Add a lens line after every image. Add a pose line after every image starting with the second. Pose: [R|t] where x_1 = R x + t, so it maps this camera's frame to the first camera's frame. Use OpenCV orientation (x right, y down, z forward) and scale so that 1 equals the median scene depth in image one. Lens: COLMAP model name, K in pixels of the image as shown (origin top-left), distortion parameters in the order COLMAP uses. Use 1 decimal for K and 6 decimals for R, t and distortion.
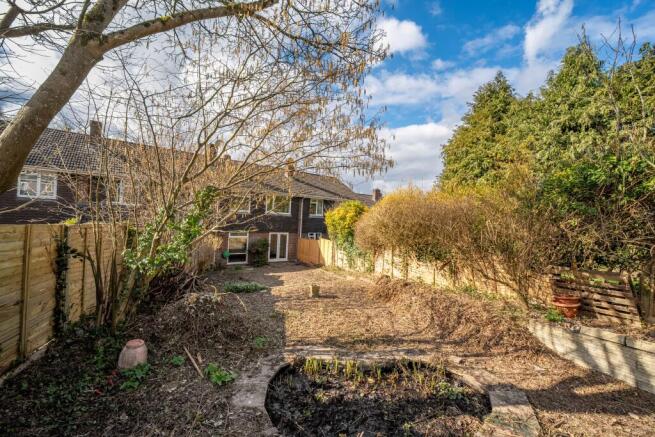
lens RADIAL K [[266.1, 0, 327.5], [0, 266.1, 218.5], [0, 0, 1]] dist [-0.038364, 0.000015]
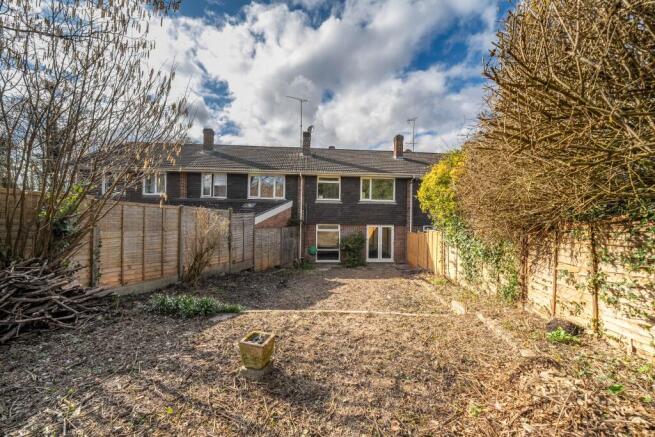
lens RADIAL K [[246.4, 0, 327.5], [0, 246.4, 218.5], [0, 0, 1]] dist [-0.001159, -0.000050]
pose [[0.851651, -0.035735, -0.522889, 0.072815], [0.028238, 0.999352, -0.022306, 0.048866], [0.523347, 0.004232, 0.852109, 0.326791]]
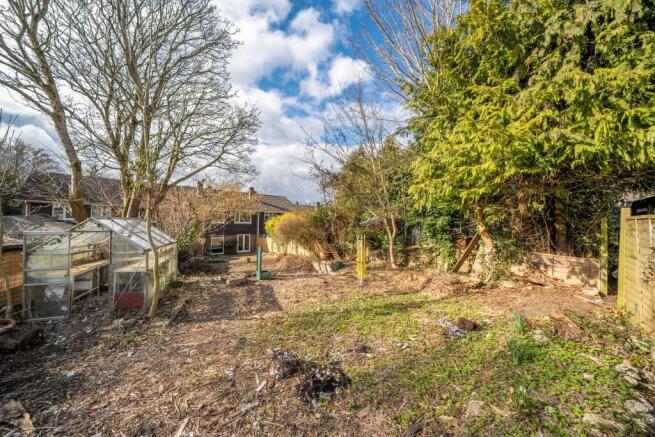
lens RADIAL K [[232.4, 0, 327.5], [0, 232.4, 218.5], [0, 0, 1]] dist [-0.013837, -0.000026]
pose [[0.995720, -0.033036, 0.086313, 0.229192], [0.033624, 0.999420, -0.005375, -0.021730], [-0.086085, 0.008254, 0.996254, -0.507991]]
